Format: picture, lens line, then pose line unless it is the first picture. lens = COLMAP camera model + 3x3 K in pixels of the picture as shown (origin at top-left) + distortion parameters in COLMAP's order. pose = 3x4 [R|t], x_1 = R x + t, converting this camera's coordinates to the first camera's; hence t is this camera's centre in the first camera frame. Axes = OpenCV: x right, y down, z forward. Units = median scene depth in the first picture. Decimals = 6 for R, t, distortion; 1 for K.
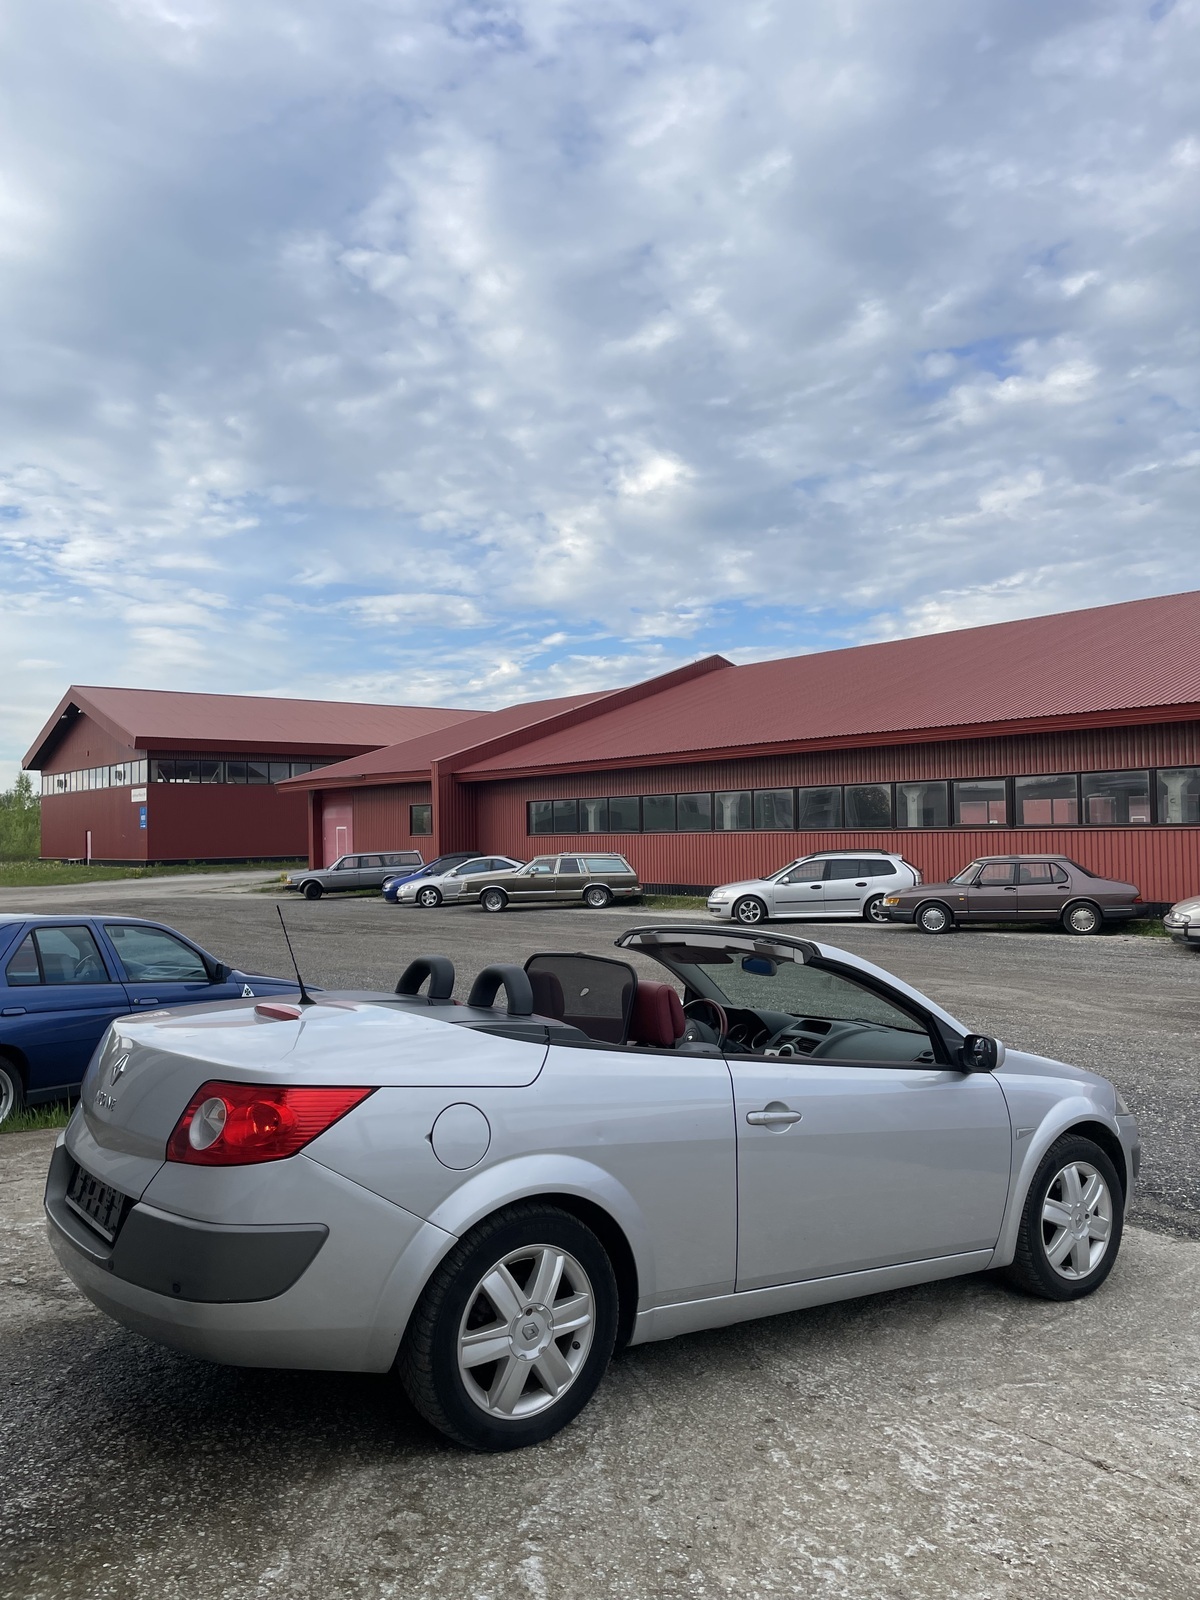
lens RADIAL K [[1220.2, 0, 595.3], [0, 1220.2, 809.7], [0, 0, 1]] dist [0.099339, -0.130439]
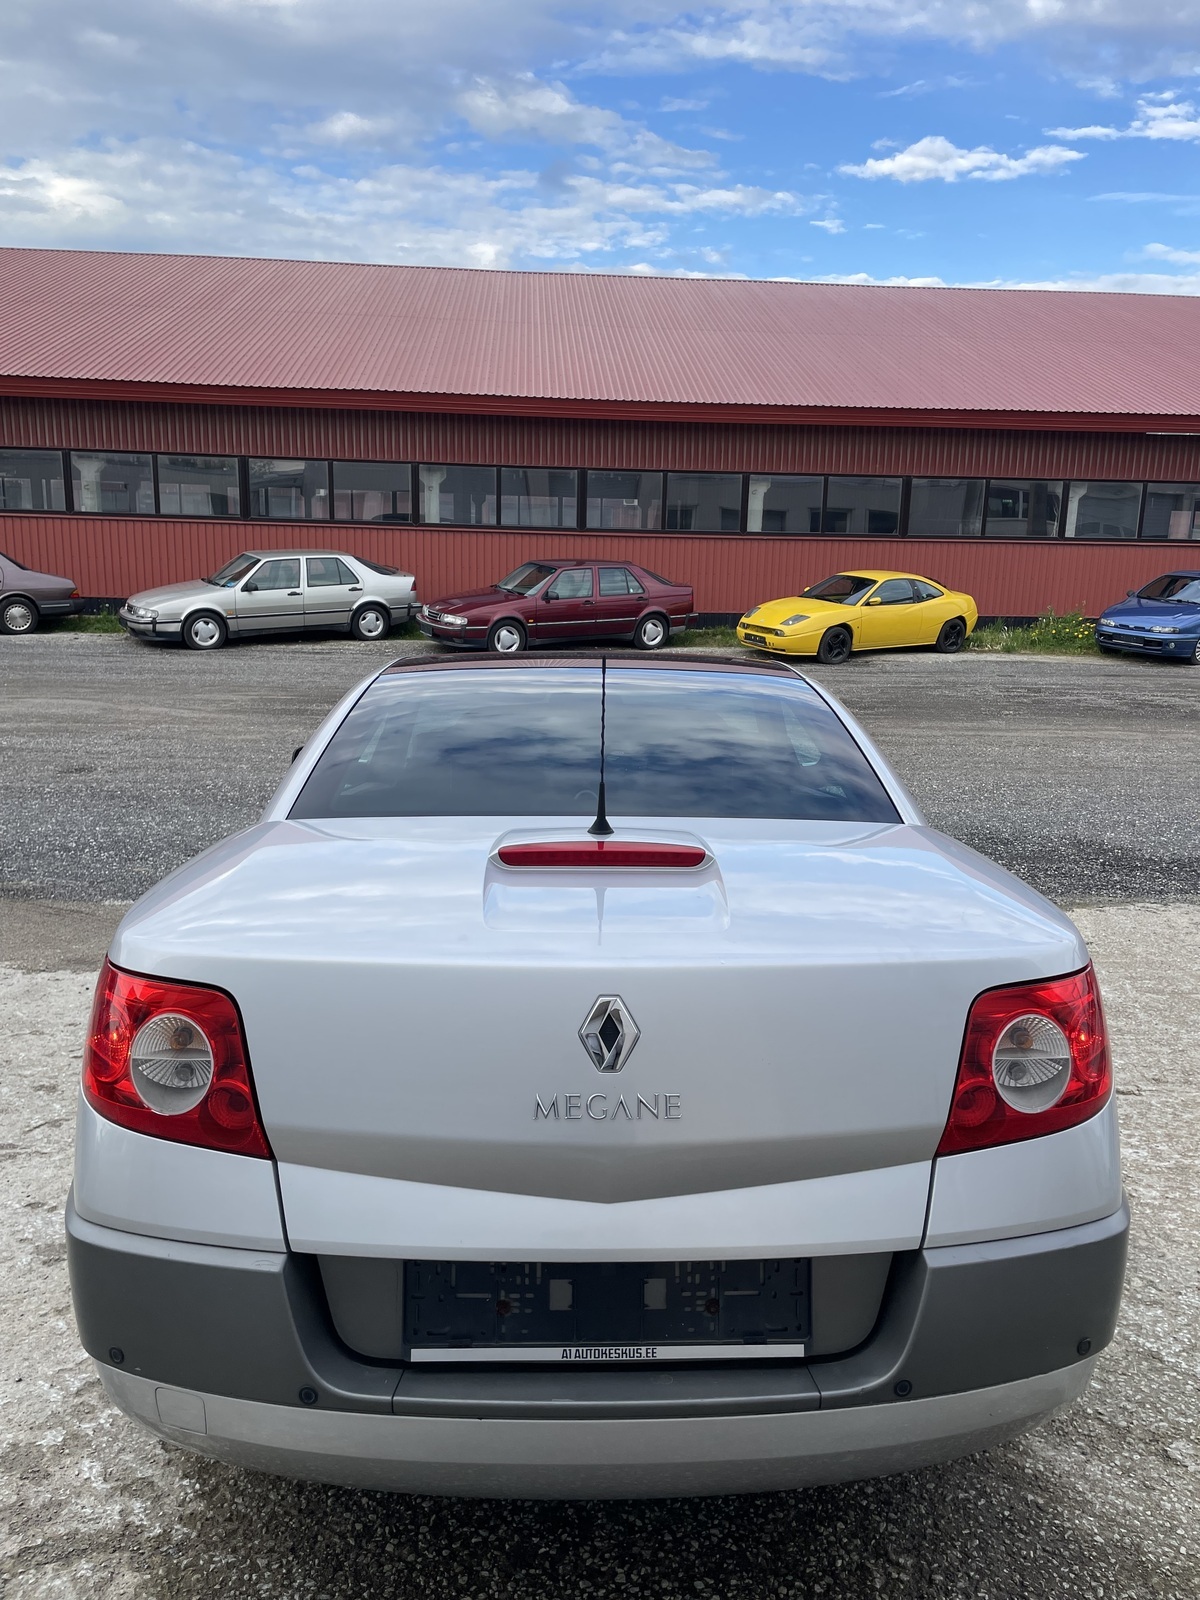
lens RADIAL K [[1232.7, 0, 633.2], [0, 1232.7, 775.3], [0, 0, 1]] dist [0.088124, -0.156649]
pose [[0.539150, -0.132393, 0.831739, -0.299148], [-0.053545, 0.980181, 0.190731, 0.010474], [-0.840506, -0.147368, 0.521376, 0.307160]]
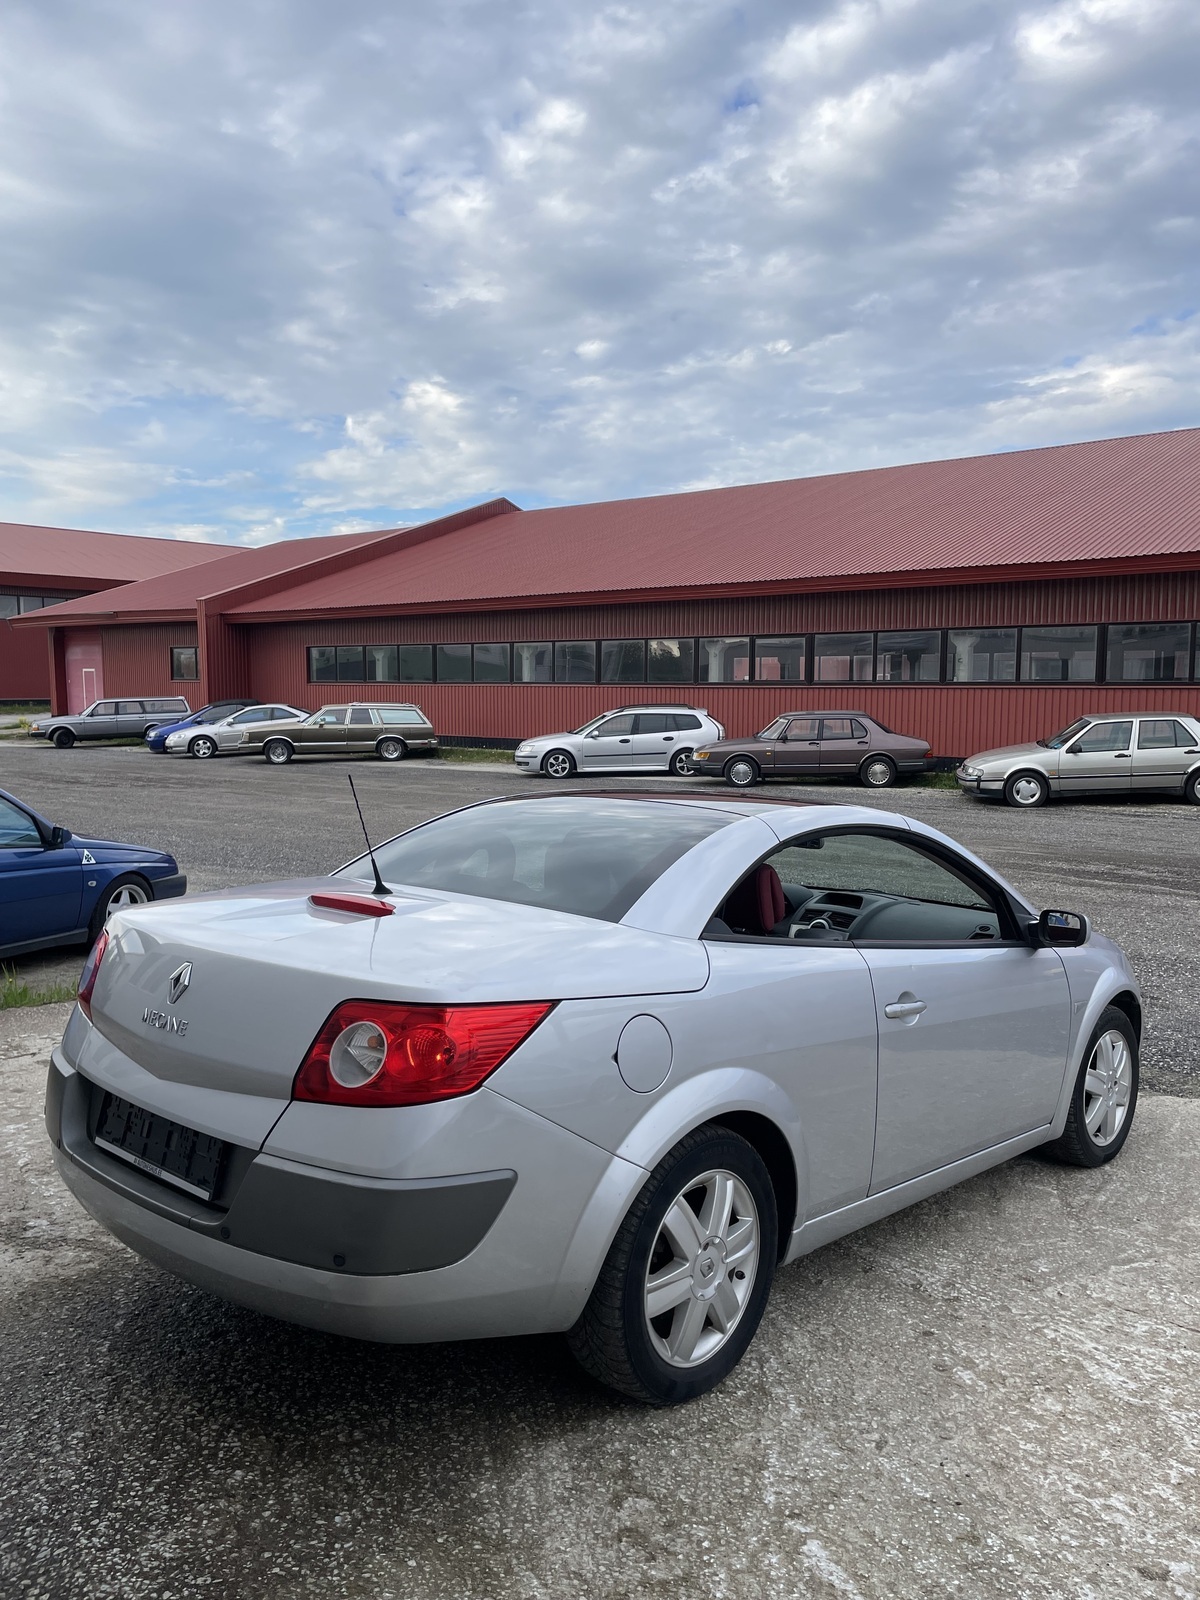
lens RADIAL K [[1220.2, 0, 595.3], [0, 1220.2, 809.7], [0, 0, 1]] dist [0.099339, -0.130439]
pose [[0.979598, -0.003535, 0.200935, -0.111041], [-0.020934, 0.992611, 0.119520, 0.000988], [-0.199872, -0.121288, 0.972286, 0.079263]]
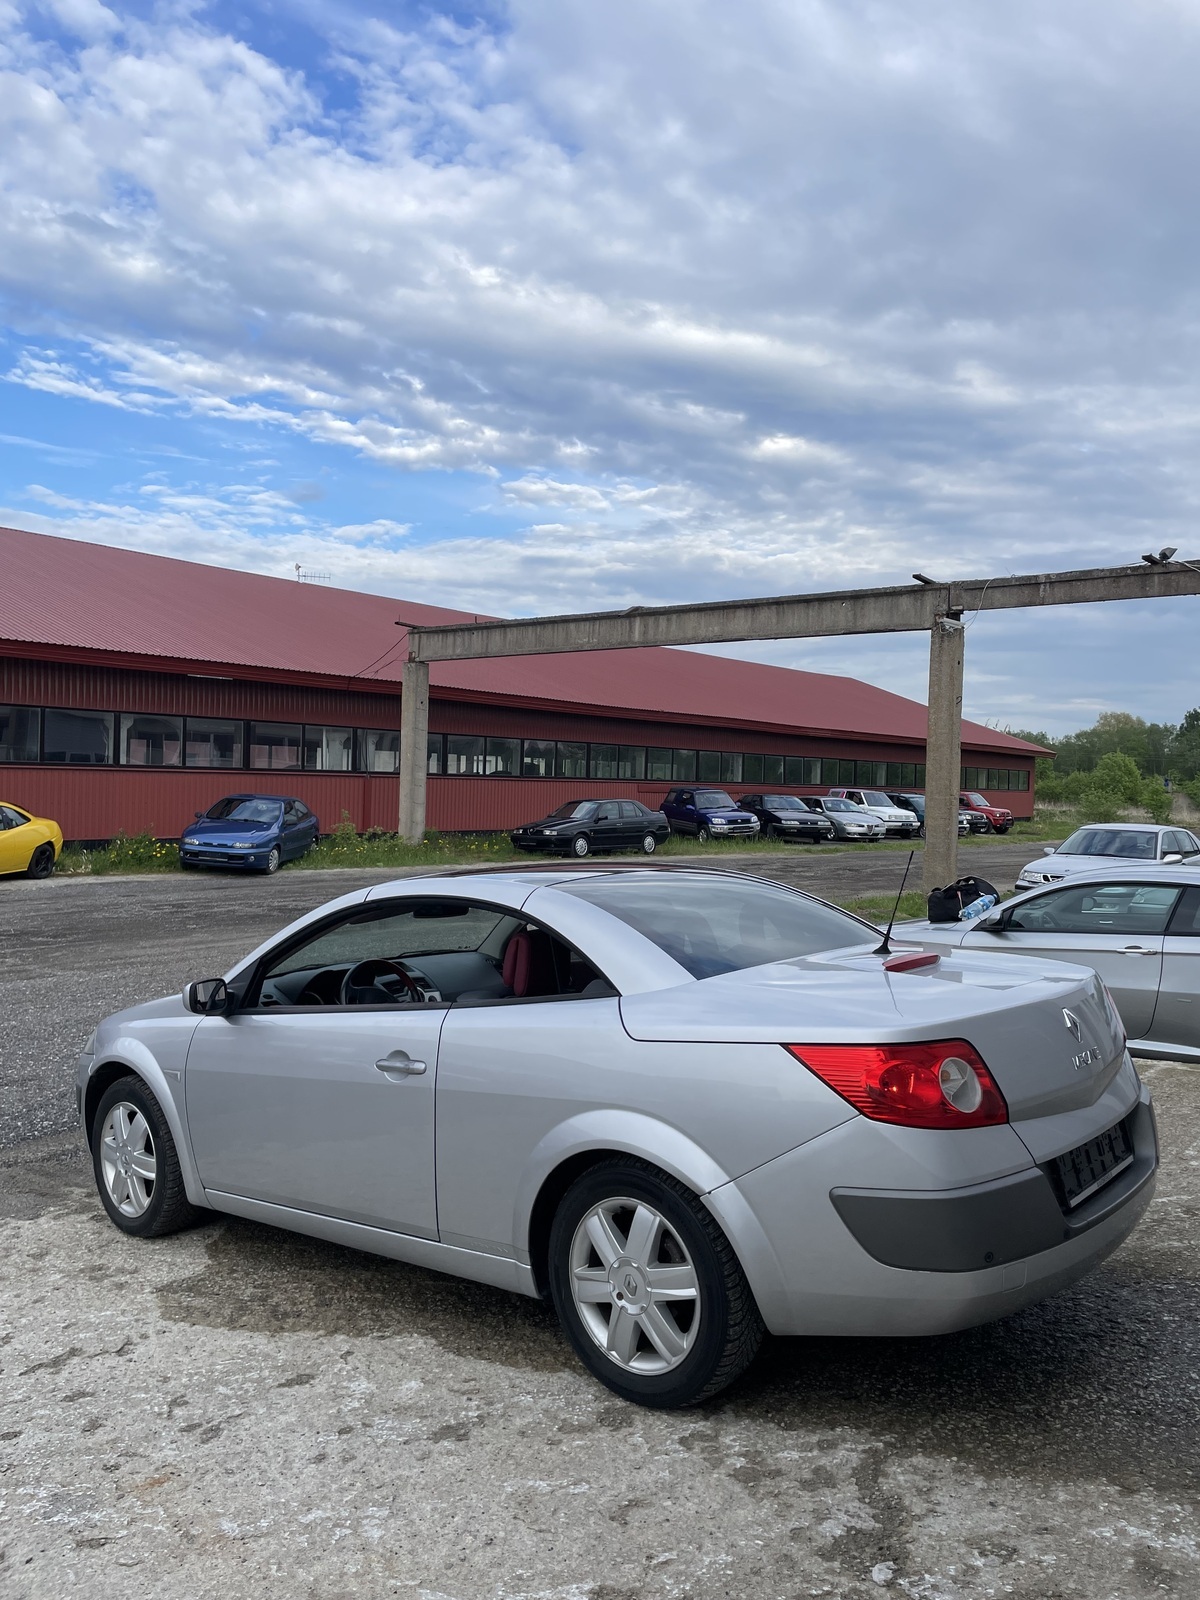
lens RADIAL K [[1223.4, 0, 600.0], [0, 1223.4, 800.0], [0, 0, 1]] dist [0.087418, -0.001591]
pose [[-0.280016, -0.005457, 0.959980, -0.487623], [-0.043927, 0.999009, -0.007134, 0.021002], [-0.958990, -0.044167, -0.279978, 0.657121]]
